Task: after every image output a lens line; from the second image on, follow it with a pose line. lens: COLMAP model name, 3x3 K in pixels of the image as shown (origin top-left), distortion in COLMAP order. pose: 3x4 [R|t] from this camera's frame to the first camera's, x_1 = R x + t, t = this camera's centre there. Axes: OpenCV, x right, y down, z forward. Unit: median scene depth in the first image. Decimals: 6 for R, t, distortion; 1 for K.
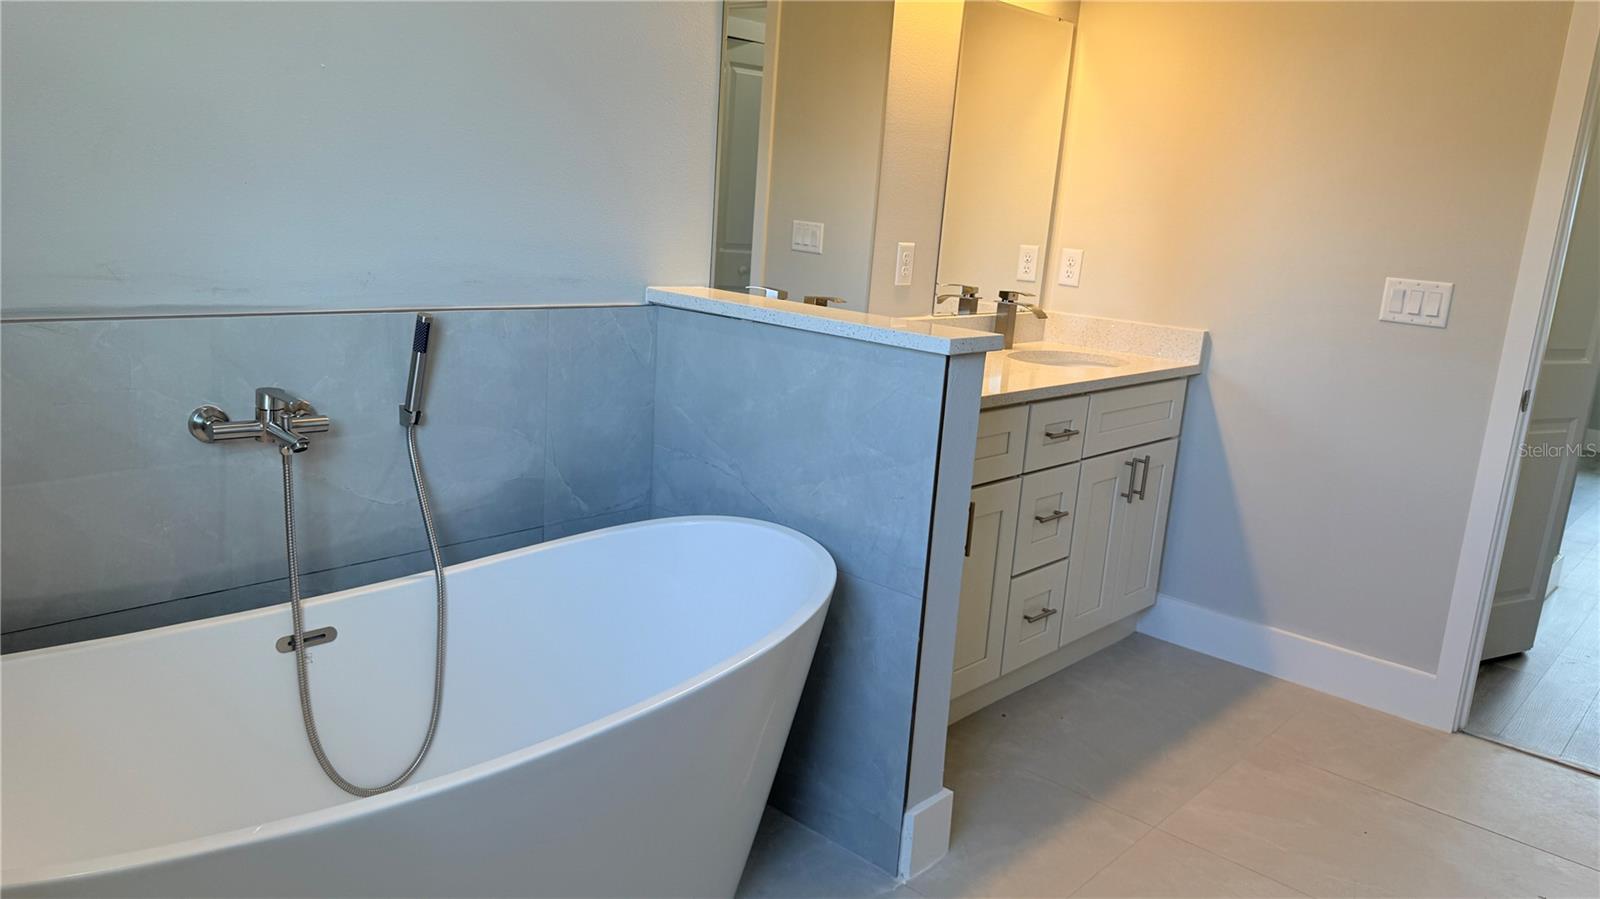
lens RADIAL K [[1133.9, 0, 800.0], [0, 1133.9, 449.5], [0, 0, 1]] dist [0.141872, -0.269519]
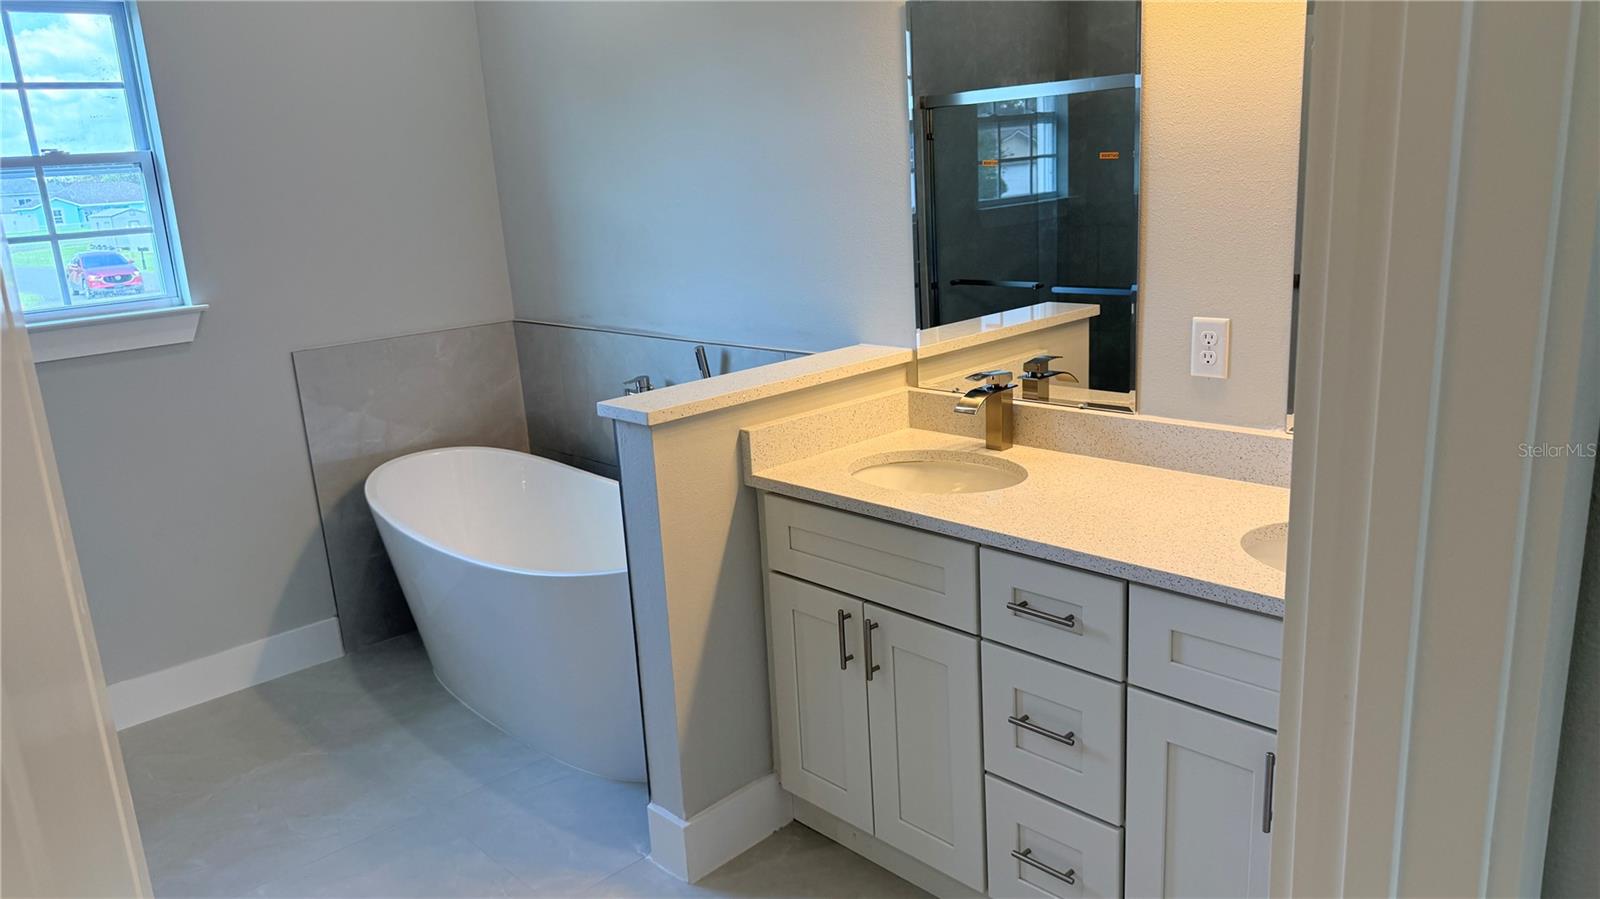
lens RADIAL K [[1124.6, 0, 789.0], [0, 1124.6, 447.9], [0, 0, 1]] dist [0.222196, -0.594228]
pose [[-0.051412, 0.183360, -0.981701, 0.905941], [-0.158274, 0.969081, 0.189292, -0.219415], [0.986056, 0.165110, -0.020801, 0.866204]]
